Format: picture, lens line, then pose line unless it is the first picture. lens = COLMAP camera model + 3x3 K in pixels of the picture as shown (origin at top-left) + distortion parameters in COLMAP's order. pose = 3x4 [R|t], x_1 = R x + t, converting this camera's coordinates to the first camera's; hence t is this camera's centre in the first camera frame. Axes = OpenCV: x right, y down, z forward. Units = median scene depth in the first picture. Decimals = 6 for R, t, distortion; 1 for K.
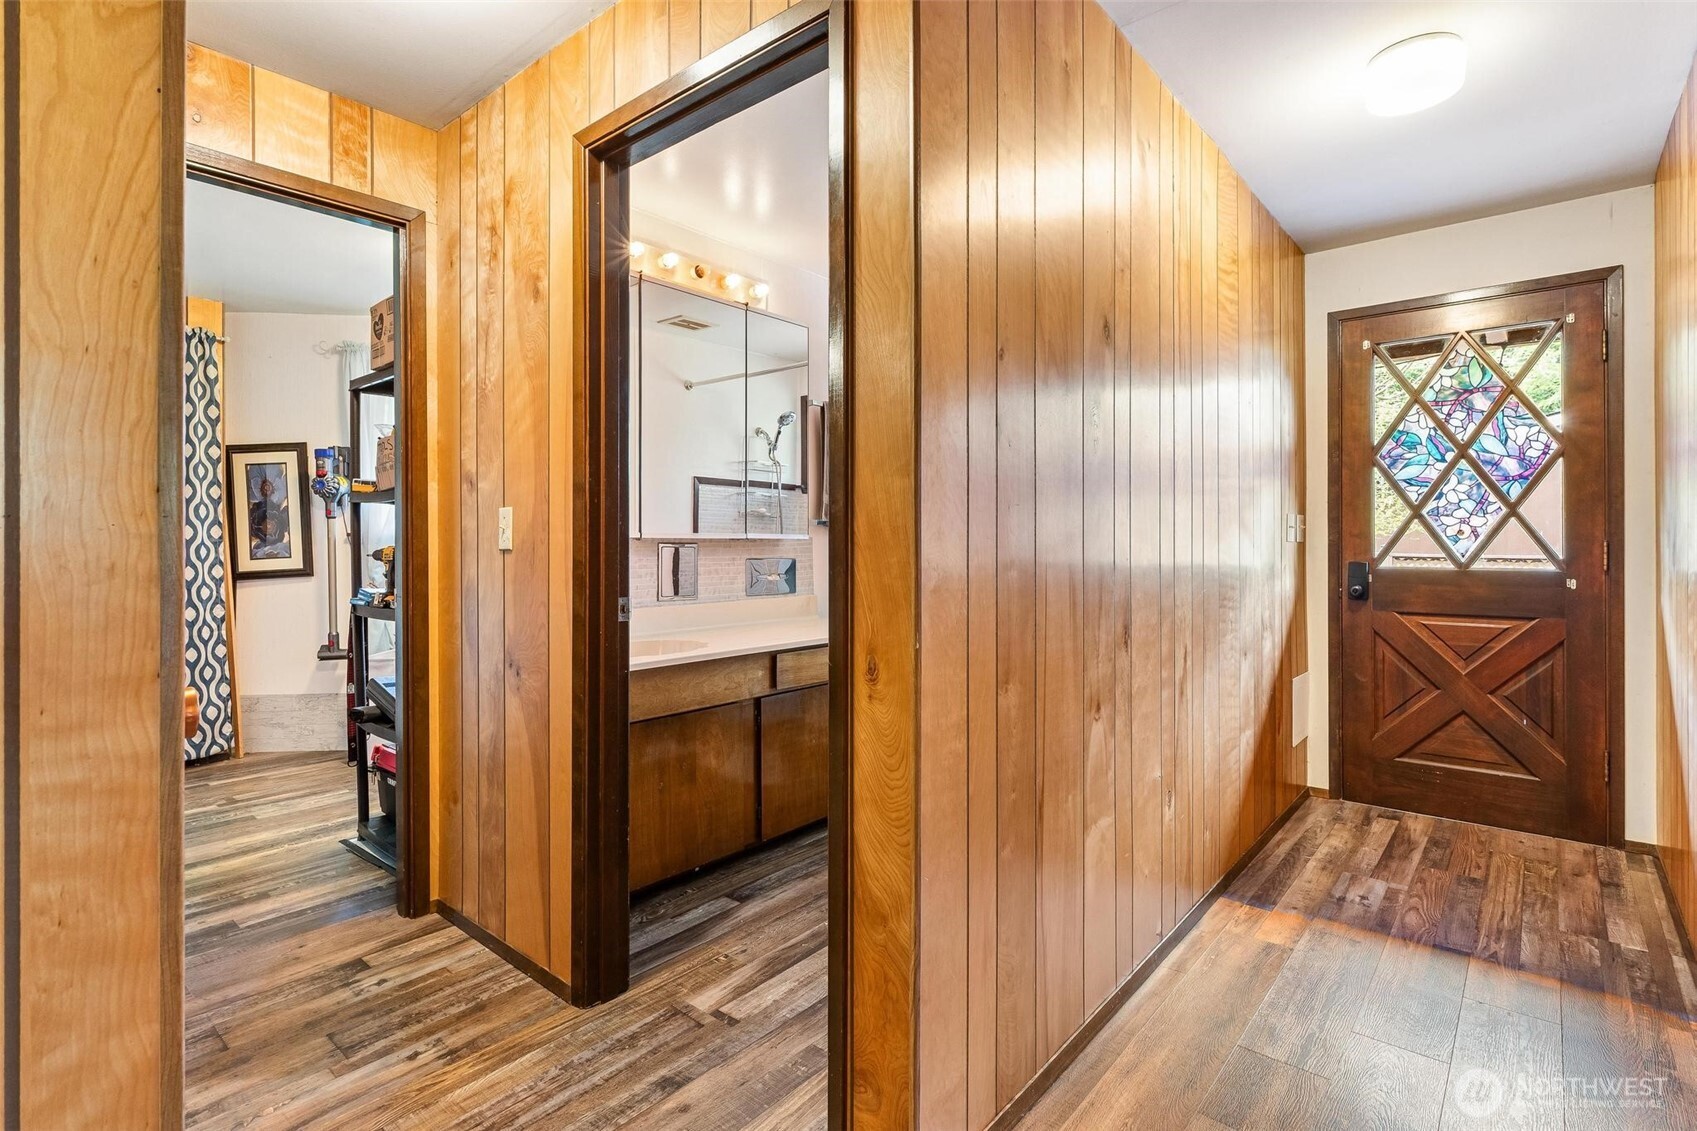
lens RADIAL K [[818.4, 0, 840.9], [0, 818.4, 557.2], [0, 0, 1]] dist [0.002828, 0.000996]
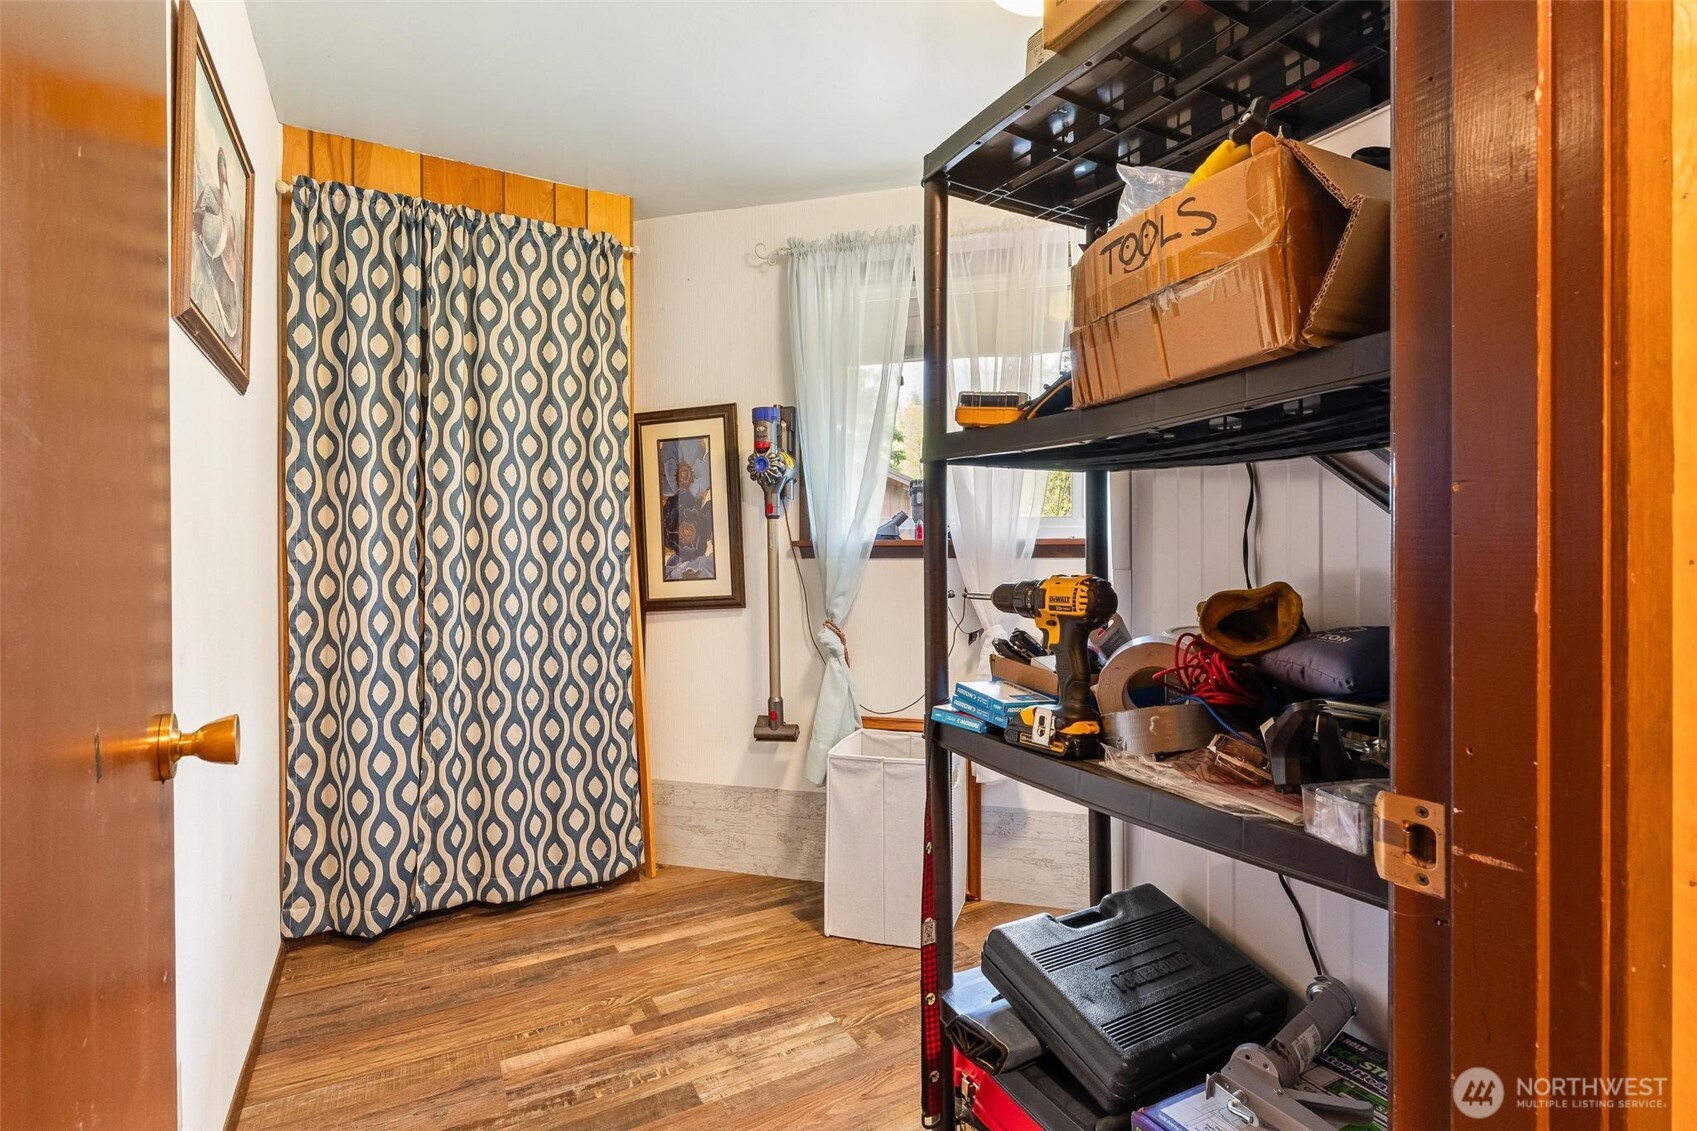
lens RADIAL K [[818.4, 0, 859.3], [0, 818.4, 560.6], [0, 0, 1]] dist [0.002828, 0.000996]
pose [[0.939986, -0.001518, -0.341211, -0.342235], [0.000555, 0.999996, -0.002918, -0.012353], [0.341214, 0.002554, 0.939982, 0.426087]]
